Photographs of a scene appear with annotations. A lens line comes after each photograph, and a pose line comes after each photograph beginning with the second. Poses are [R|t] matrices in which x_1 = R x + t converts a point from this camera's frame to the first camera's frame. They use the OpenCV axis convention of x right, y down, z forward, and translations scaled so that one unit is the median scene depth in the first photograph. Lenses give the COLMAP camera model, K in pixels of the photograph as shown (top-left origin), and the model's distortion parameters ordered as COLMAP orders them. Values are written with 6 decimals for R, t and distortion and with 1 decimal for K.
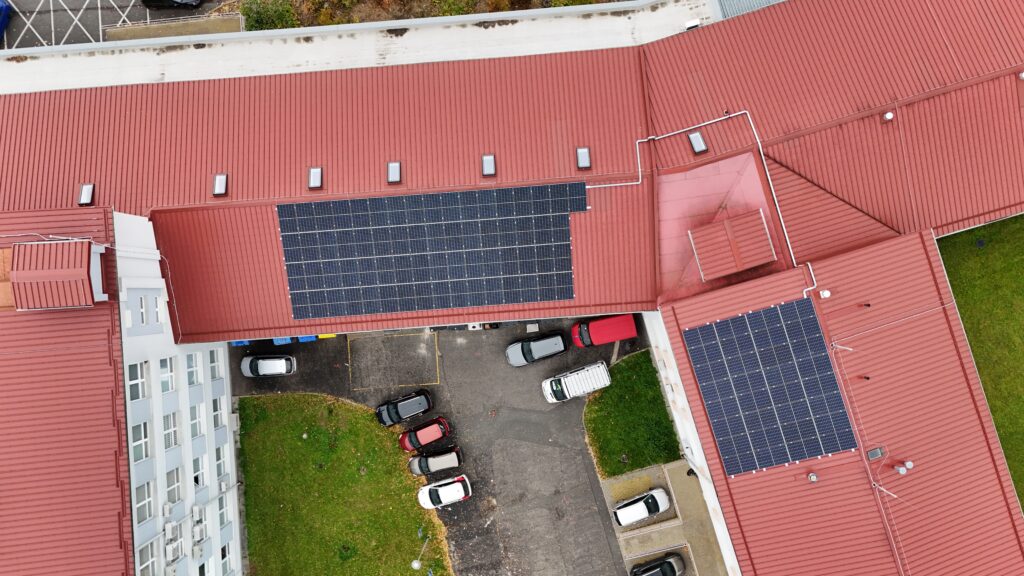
lens RADIAL K [[742.1, 0, 512.0], [0, 742.1, 288.0], [0, 0, 1]] dist [0.114282, -0.197195]
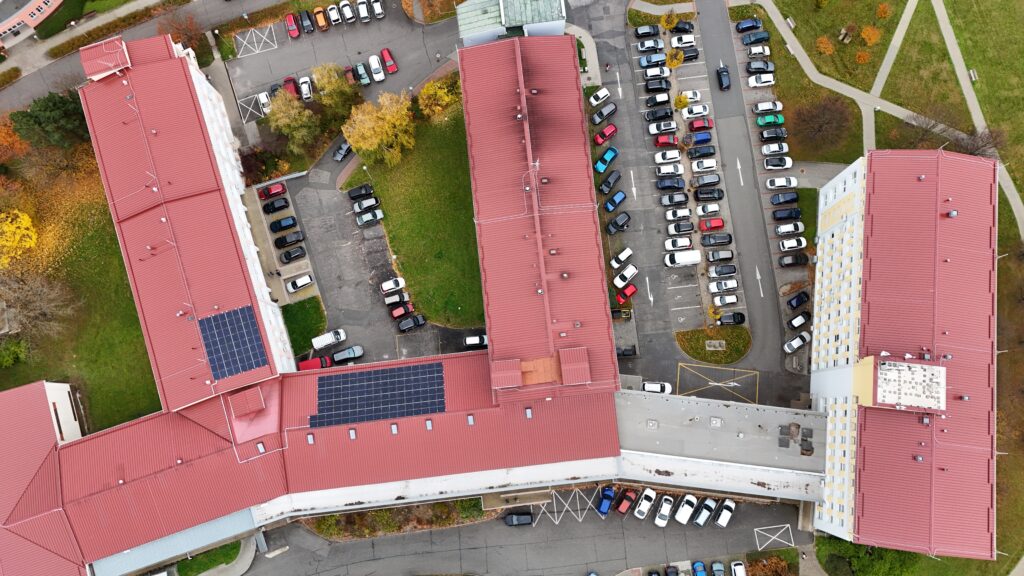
lens RADIAL K [[742.1, 0, 512.0], [0, 742.1, 288.0], [0, 0, 1]] dist [0.114282, -0.197195]
pose [[-0.997483, 0.048001, 0.052194, -0.612819], [-0.037985, -0.983242, 0.178306, -0.142399], [0.059878, 0.175875, 0.982590, -1.203082]]
